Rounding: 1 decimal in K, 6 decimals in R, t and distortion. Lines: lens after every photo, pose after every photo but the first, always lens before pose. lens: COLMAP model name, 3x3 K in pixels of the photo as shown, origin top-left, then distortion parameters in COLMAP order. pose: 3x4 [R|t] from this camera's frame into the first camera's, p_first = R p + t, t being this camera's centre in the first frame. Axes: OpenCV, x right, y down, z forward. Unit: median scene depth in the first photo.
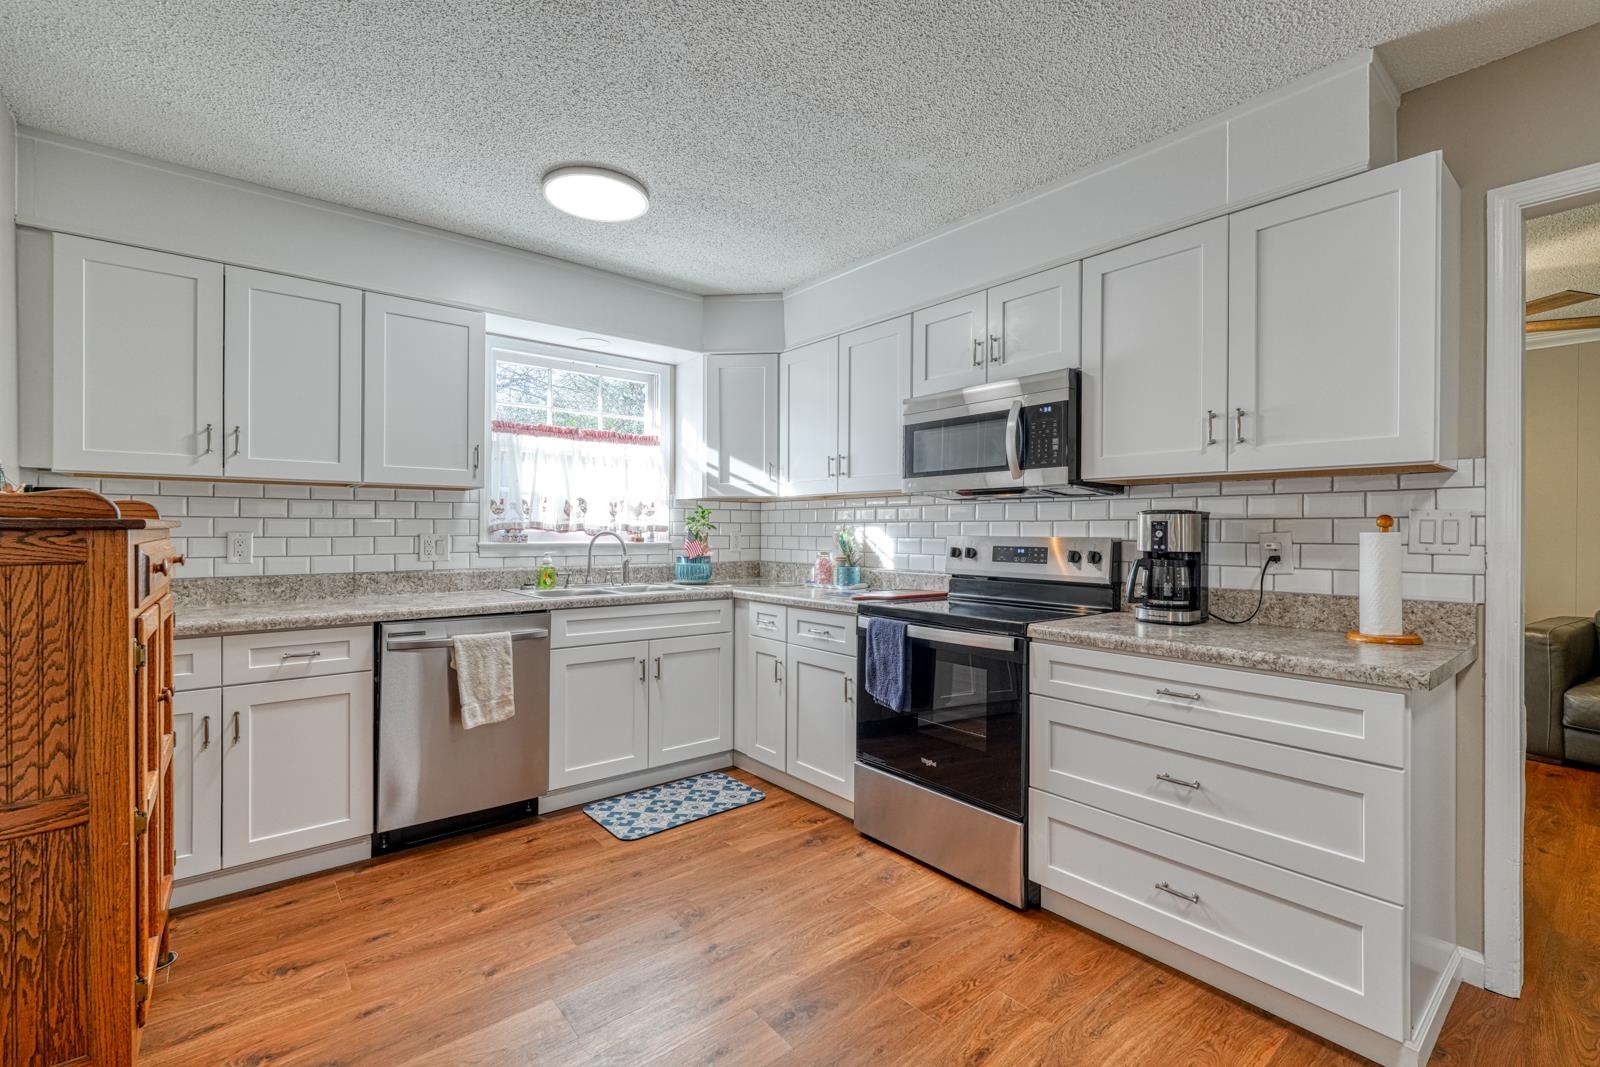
lens RADIAL K [[702.9, 0, 802.5], [0, 702.9, 530.6], [0, 0, 1]] dist [0.000955, 0.000762]
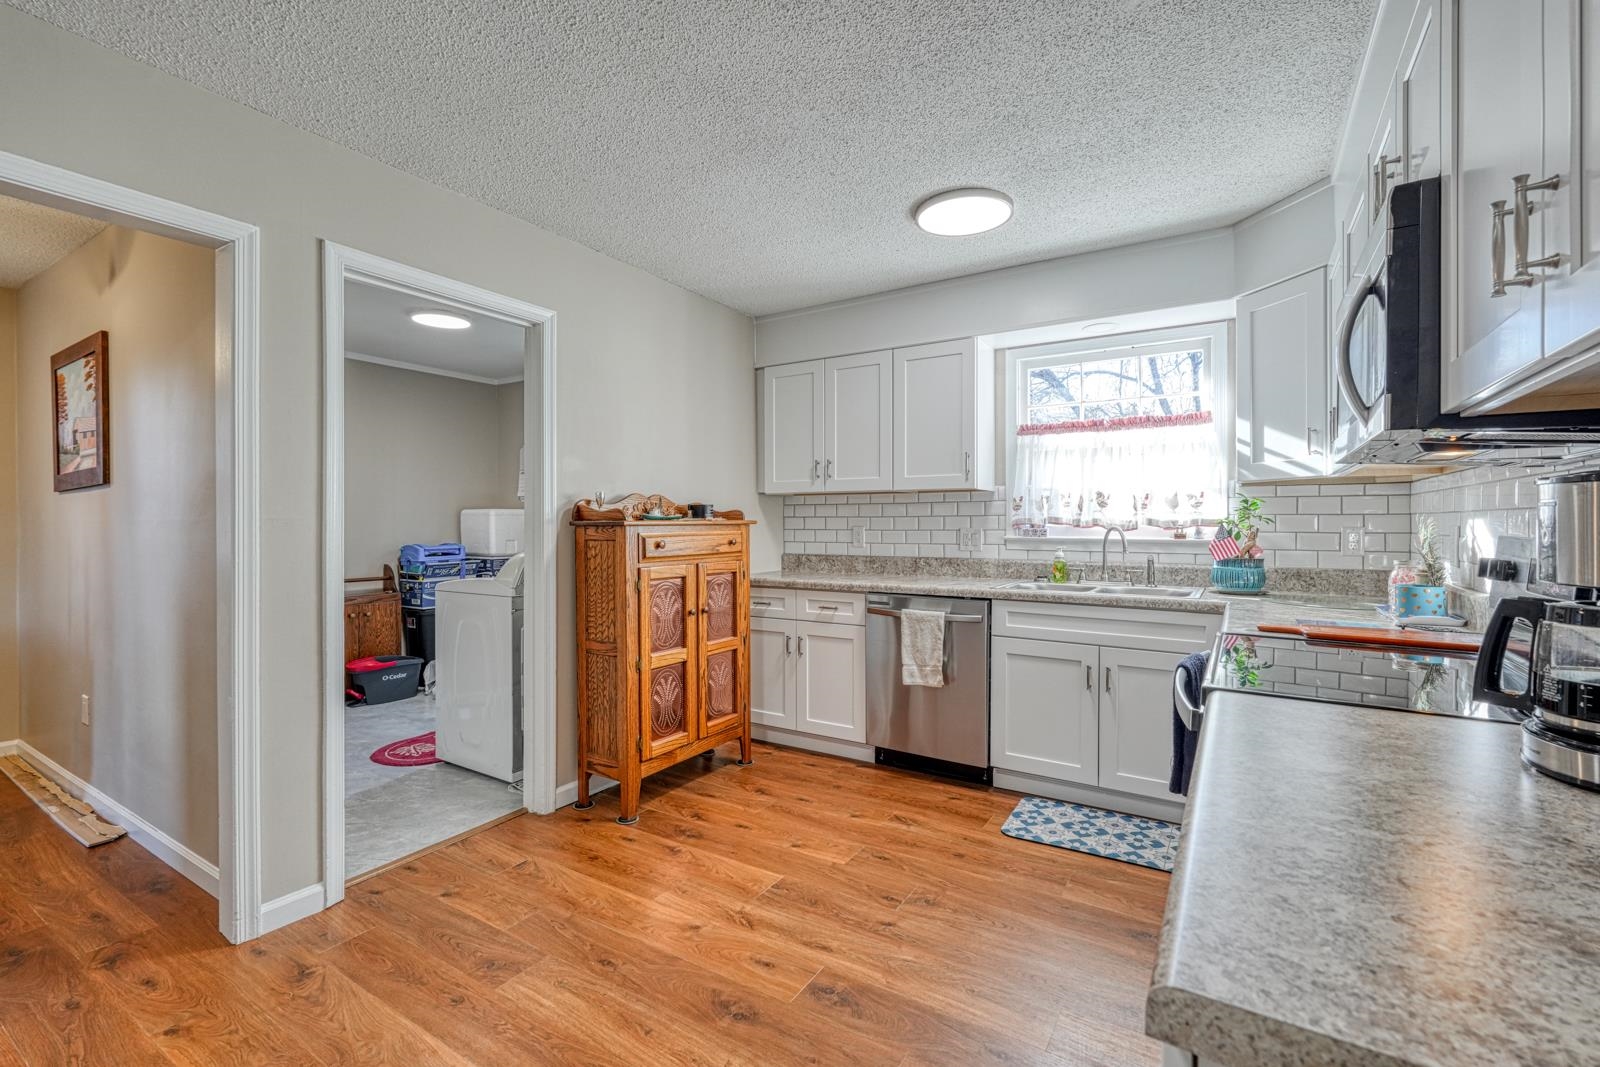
lens RADIAL K [[702.9, 0, 798.6], [0, 702.9, 523.1], [0, 0, 1]] dist [0.000955, 0.000762]
pose [[0.310990, -0.001894, -0.950411, 0.566466], [0.001157, 0.999998, -0.001614, -0.002890], [0.950412, -0.000598, 0.310992, 0.372639]]
